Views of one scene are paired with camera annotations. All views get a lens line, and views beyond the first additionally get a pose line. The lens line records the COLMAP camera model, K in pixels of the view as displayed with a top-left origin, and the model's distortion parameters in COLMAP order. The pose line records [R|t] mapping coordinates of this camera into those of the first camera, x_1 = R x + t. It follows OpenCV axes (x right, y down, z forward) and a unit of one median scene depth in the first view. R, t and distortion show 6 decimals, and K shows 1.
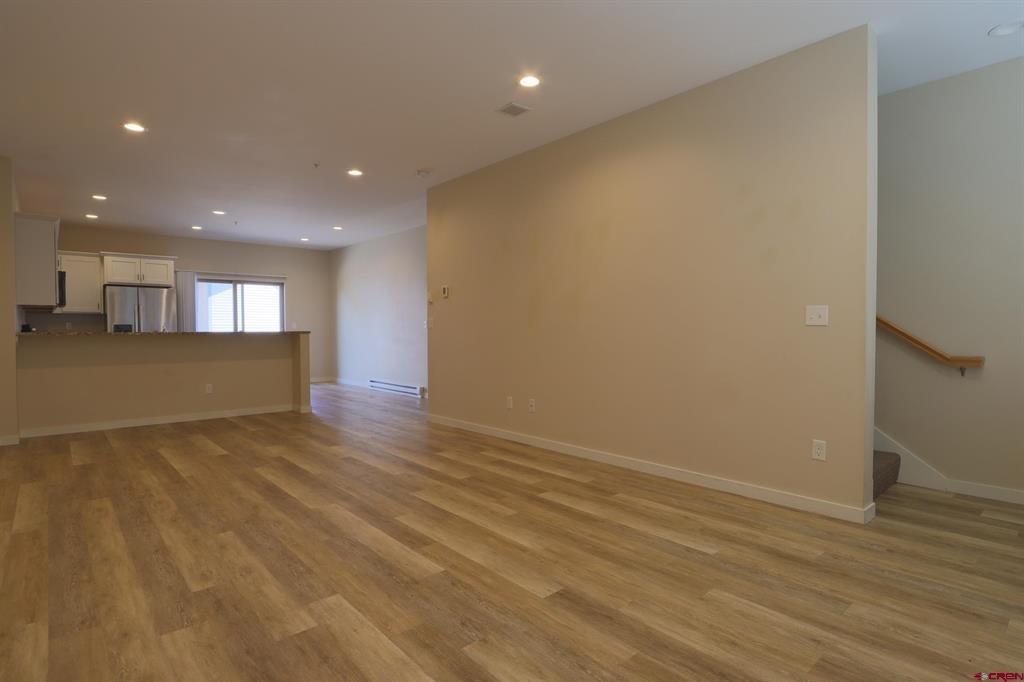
lens RADIAL K [[526.7, 0, 512.0], [0, 526.7, 339.5], [0, 0, 1]] dist [-0.001821, -0.000075]
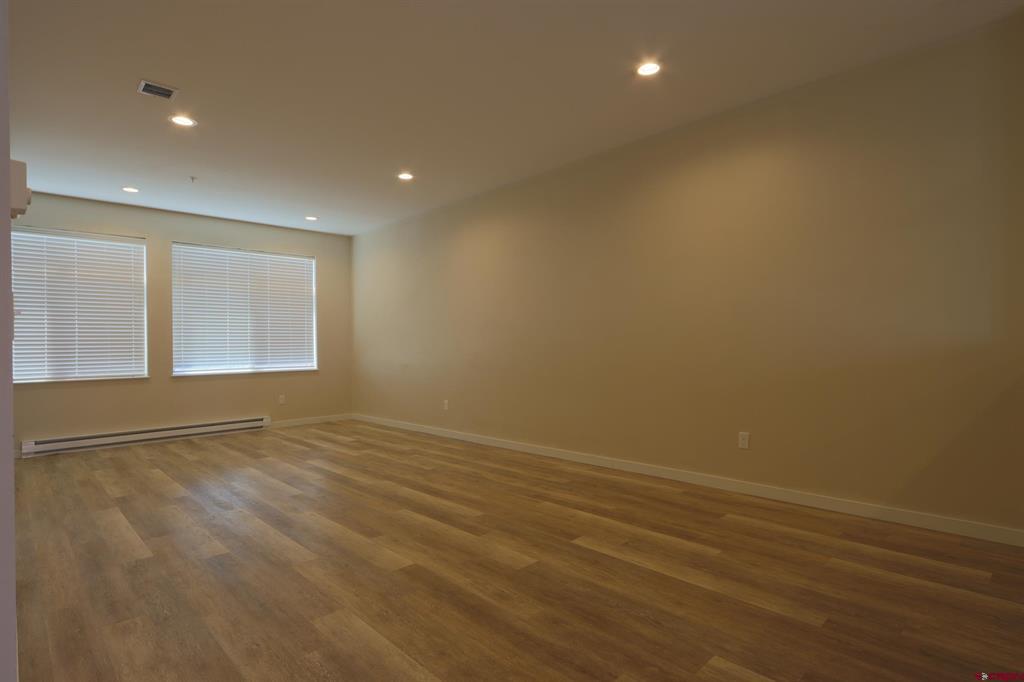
lens RADIAL K [[526.7, 0, 512.1], [0, 526.7, 342.5], [0, 0, 1]] dist [-0.001821, -0.000075]
pose [[-0.998734, 0.020700, -0.045840, -0.622809], [0.020012, 0.999681, 0.015419, -0.037998], [0.046145, 0.014482, -0.998830, 2.251186]]
